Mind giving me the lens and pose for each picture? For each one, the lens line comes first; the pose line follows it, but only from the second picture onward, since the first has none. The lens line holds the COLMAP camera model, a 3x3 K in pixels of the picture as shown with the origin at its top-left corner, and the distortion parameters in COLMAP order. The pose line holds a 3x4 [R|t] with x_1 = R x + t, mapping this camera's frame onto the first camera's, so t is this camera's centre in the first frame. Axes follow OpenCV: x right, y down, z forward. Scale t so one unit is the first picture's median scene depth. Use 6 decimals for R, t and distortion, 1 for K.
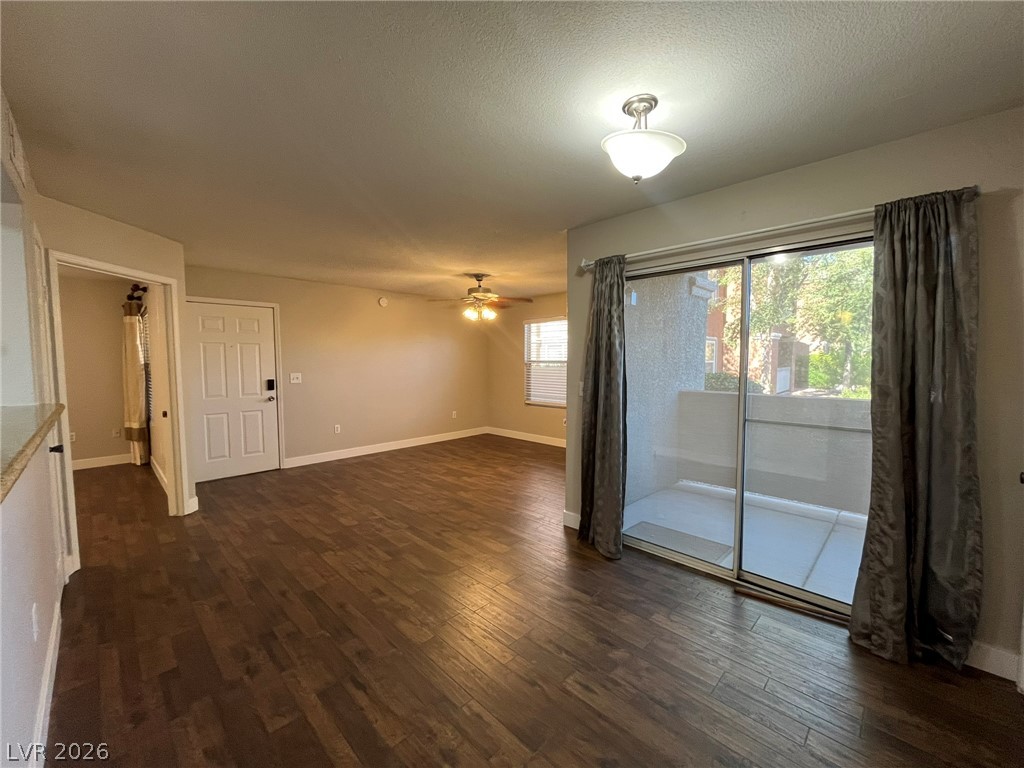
lens RADIAL K [[412.2, 0, 506.7], [0, 412.2, 384.3], [0, 0, 1]] dist [-0.001425, -0.000022]
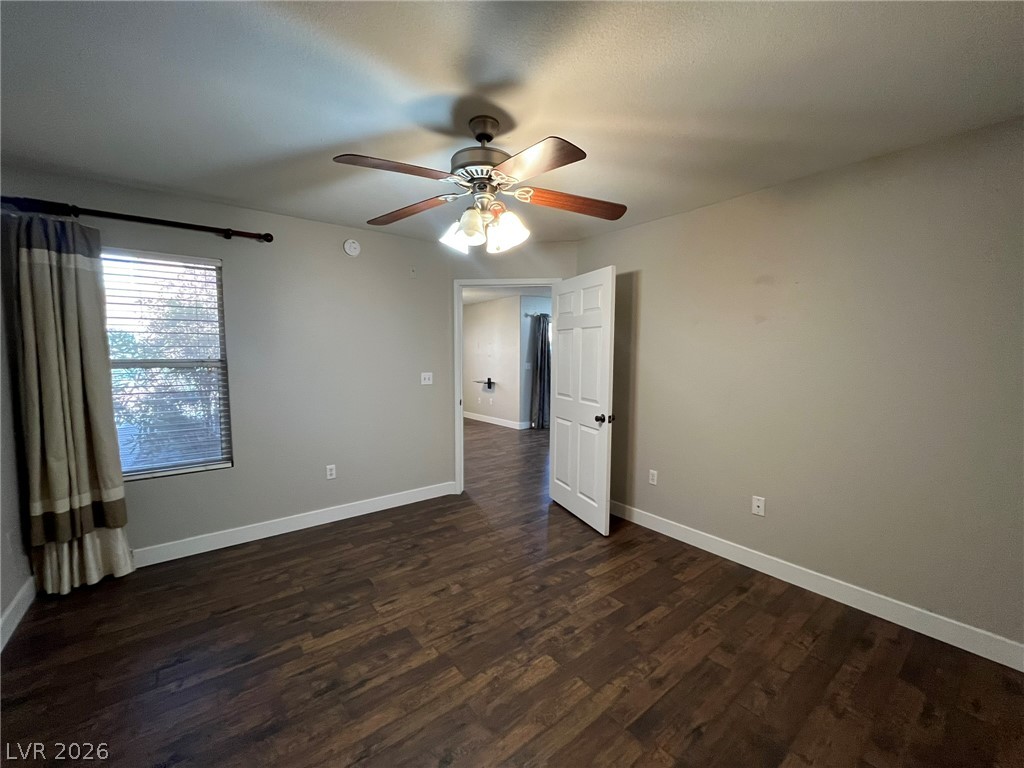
lens RADIAL K [[412.2, 0, 511.0], [0, 412.2, 384.4], [0, 0, 1]] dist [-0.001425, -0.000022]
pose [[0.122368, -0.074001, 0.989722, -1.407028], [0.059837, 0.995952, 0.067069, -0.031052], [-0.990679, 0.051015, 0.126300, 0.531284]]
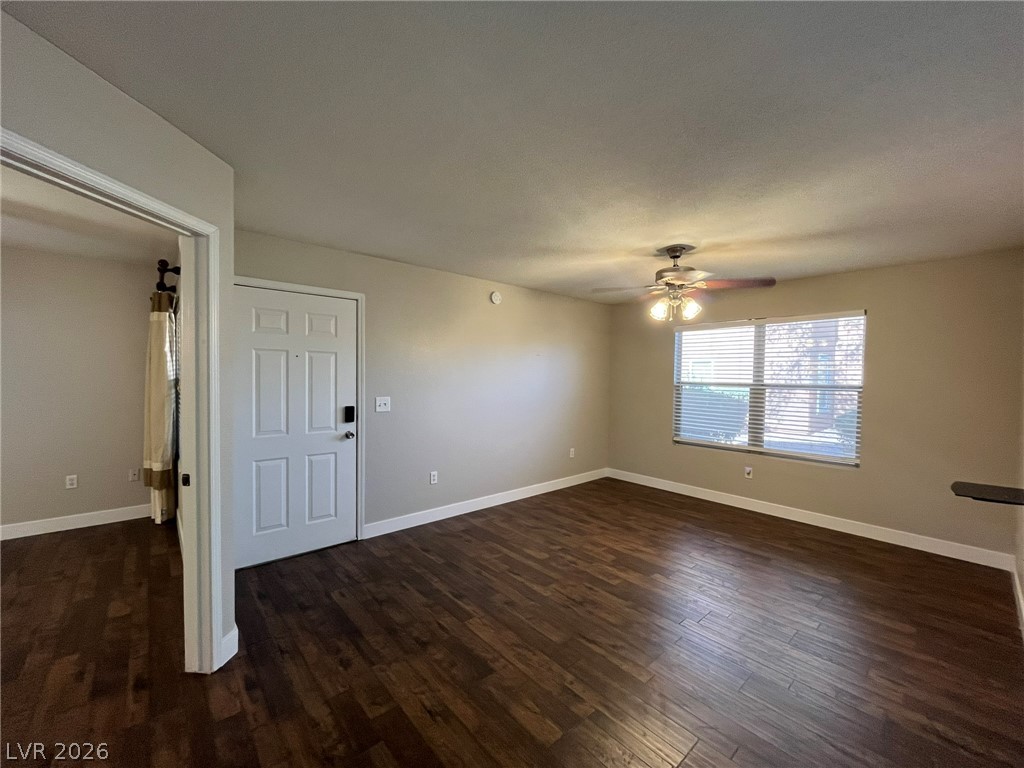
lens RADIAL K [[412.2, 0, 508.7], [0, 412.2, 384.2], [0, 0, 1]] dist [-0.001425, -0.000022]
pose [[0.997529, 0.017931, -0.067923, -0.281507], [-0.020515, 0.999085, -0.037537, -0.028689], [0.067188, 0.038838, 0.996984, 0.364176]]
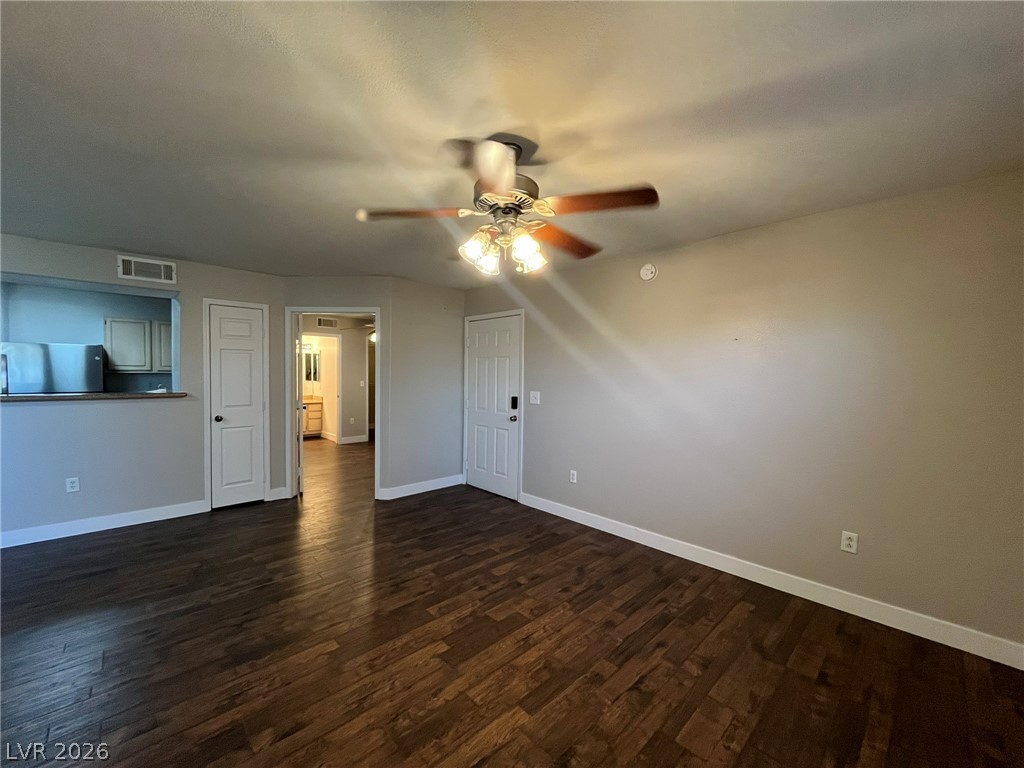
lens RADIAL K [[412.2, 0, 509.2], [0, 412.2, 386.7], [0, 0, 1]] dist [-0.001425, -0.000022]
pose [[-0.022605, 0.037388, -0.999045, 0.315677], [-0.074429, 0.996464, 0.038976, -0.068819], [0.996970, 0.075239, -0.019742, 1.045998]]
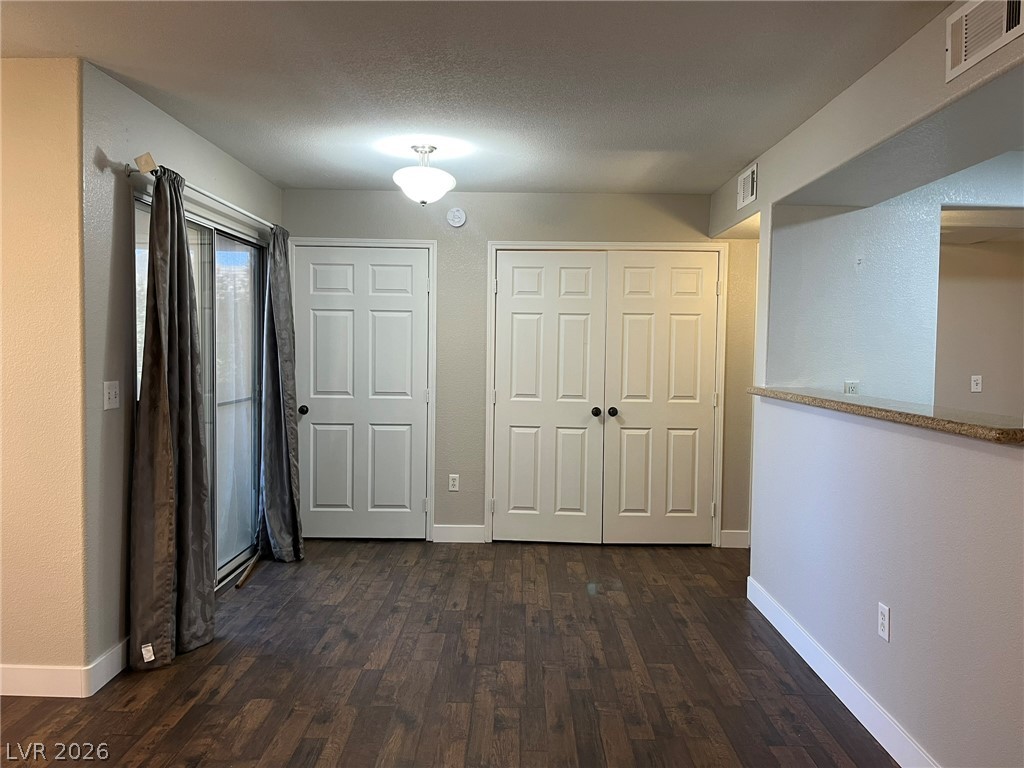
lens RADIAL K [[777.0, 0, 512.6], [0, 777.0, 386.8], [0, 0, 1]] dist [0.053587, -0.044358]
pose [[-0.701389, -0.042208, 0.711528, -0.561397], [0.031866, 0.995390, 0.090458, -0.046858], [-0.712066, 0.086120, -0.696810, 0.872707]]
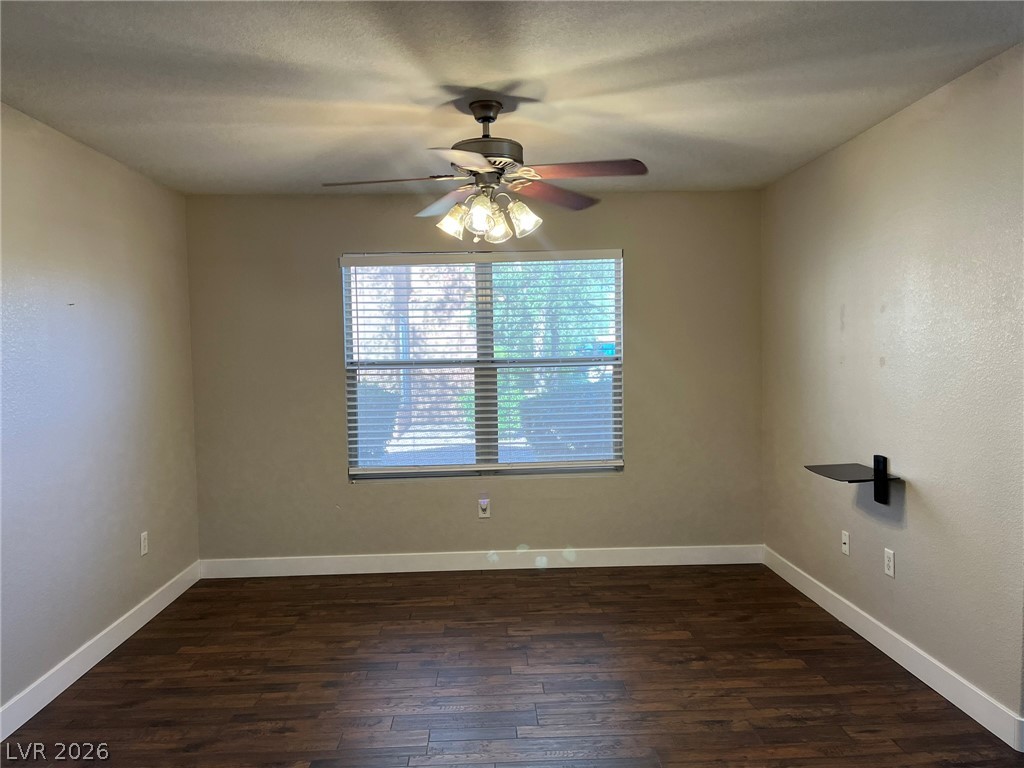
lens RADIAL K [[777.0, 0, 507.5], [0, 777.0, 385.3], [0, 0, 1]] dist [0.053587, -0.044358]
pose [[0.682382, -0.042318, 0.729770, -0.533701], [0.062651, 0.998035, -0.000709, -0.038409], [-0.728306, 0.046204, 0.683692, 0.578721]]
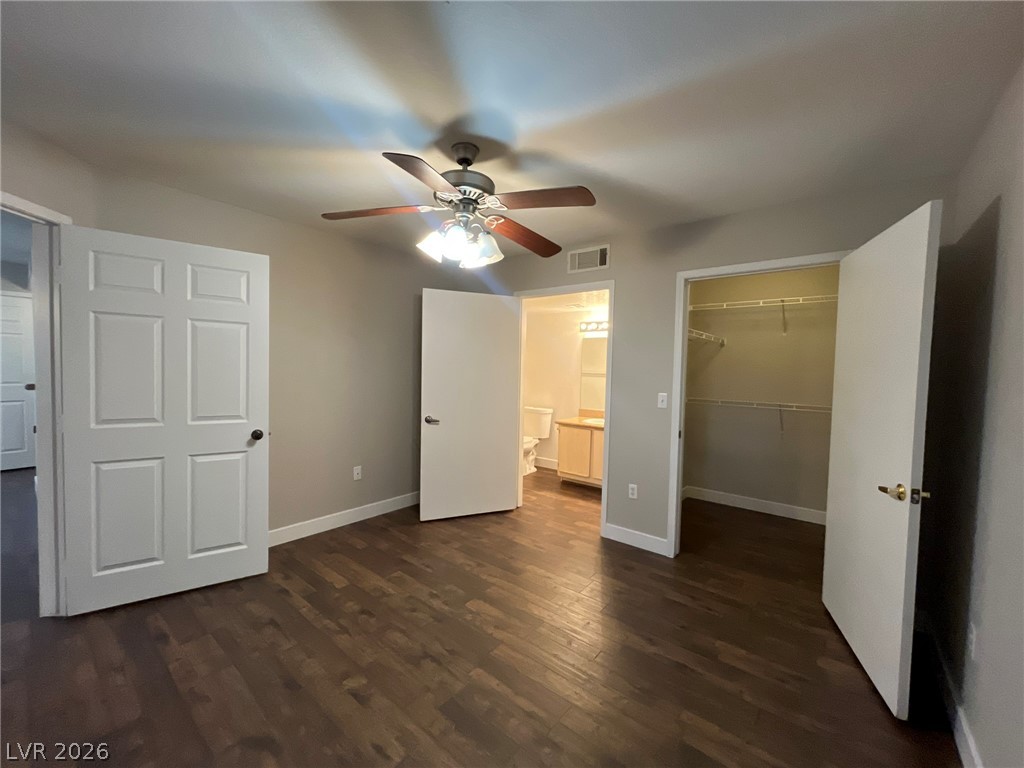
lens RADIAL K [[412.2, 0, 508.8], [0, 412.2, 383.3], [0, 0, 1]] dist [-0.001425, -0.000022]
pose [[-0.995135, -0.016089, -0.097198, -1.033511], [-0.026031, 0.994455, 0.101893, -0.055091], [0.095019, 0.103928, -0.990036, 1.017028]]
